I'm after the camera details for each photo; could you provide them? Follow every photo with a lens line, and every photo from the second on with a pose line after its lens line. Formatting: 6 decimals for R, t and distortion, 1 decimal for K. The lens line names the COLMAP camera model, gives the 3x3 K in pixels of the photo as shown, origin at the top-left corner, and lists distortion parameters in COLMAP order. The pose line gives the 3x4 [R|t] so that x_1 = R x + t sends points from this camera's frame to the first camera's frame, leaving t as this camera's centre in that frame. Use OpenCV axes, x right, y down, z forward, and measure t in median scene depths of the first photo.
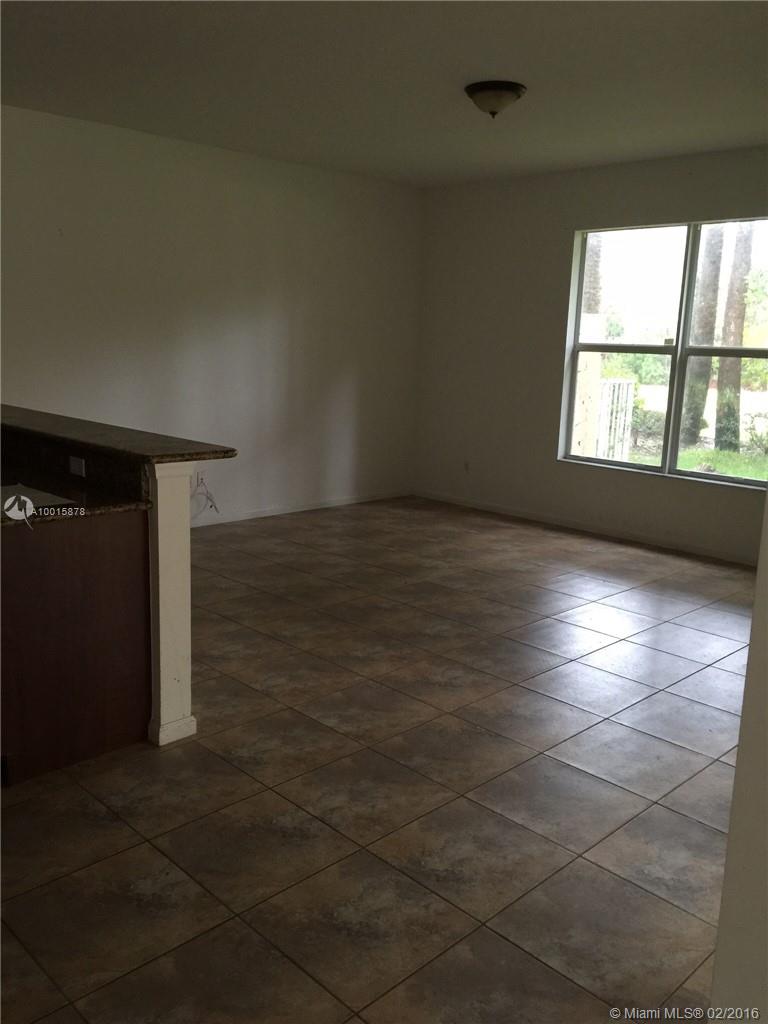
lens RADIAL K [[878.5, 0, 384.0], [0, 878.5, 512.0], [0, 0, 1]] dist [0.067384, -0.014491]
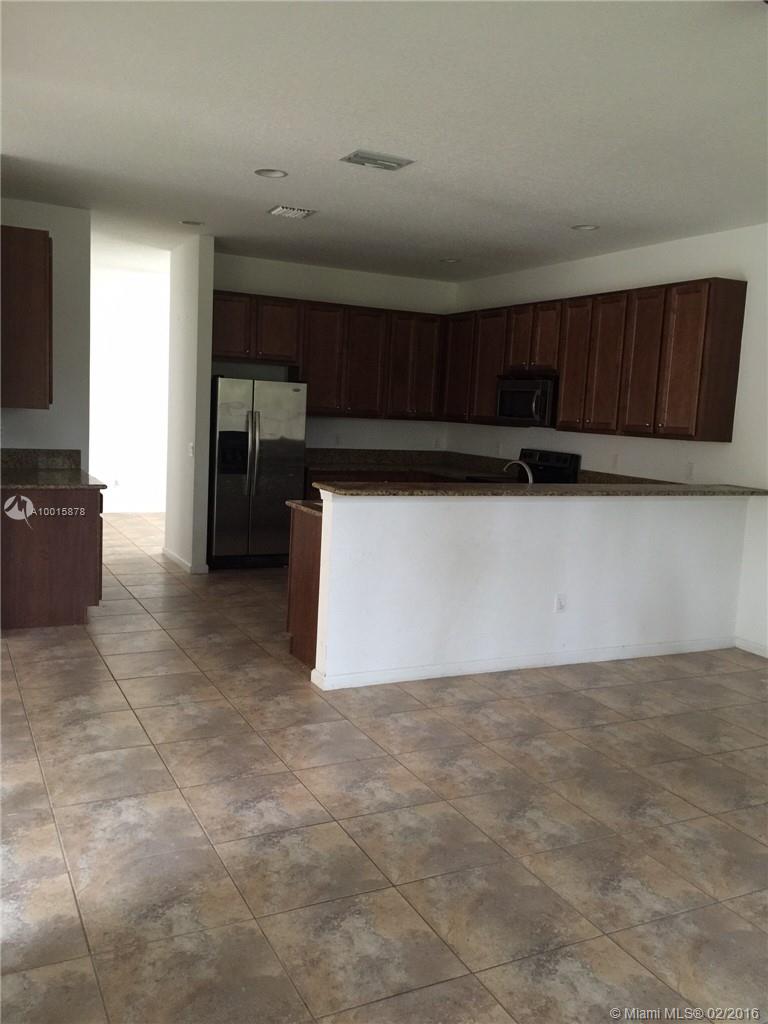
lens RADIAL K [[878.5, 0, 384.0], [0, 878.5, 512.0], [0, 0, 1]] dist [0.067384, -0.014491]
pose [[-0.317342, 0.065079, -0.946076, 0.883550], [-0.245875, 0.957880, 0.148365, -0.208305], [0.915882, 0.279699, -0.287974, 1.186985]]
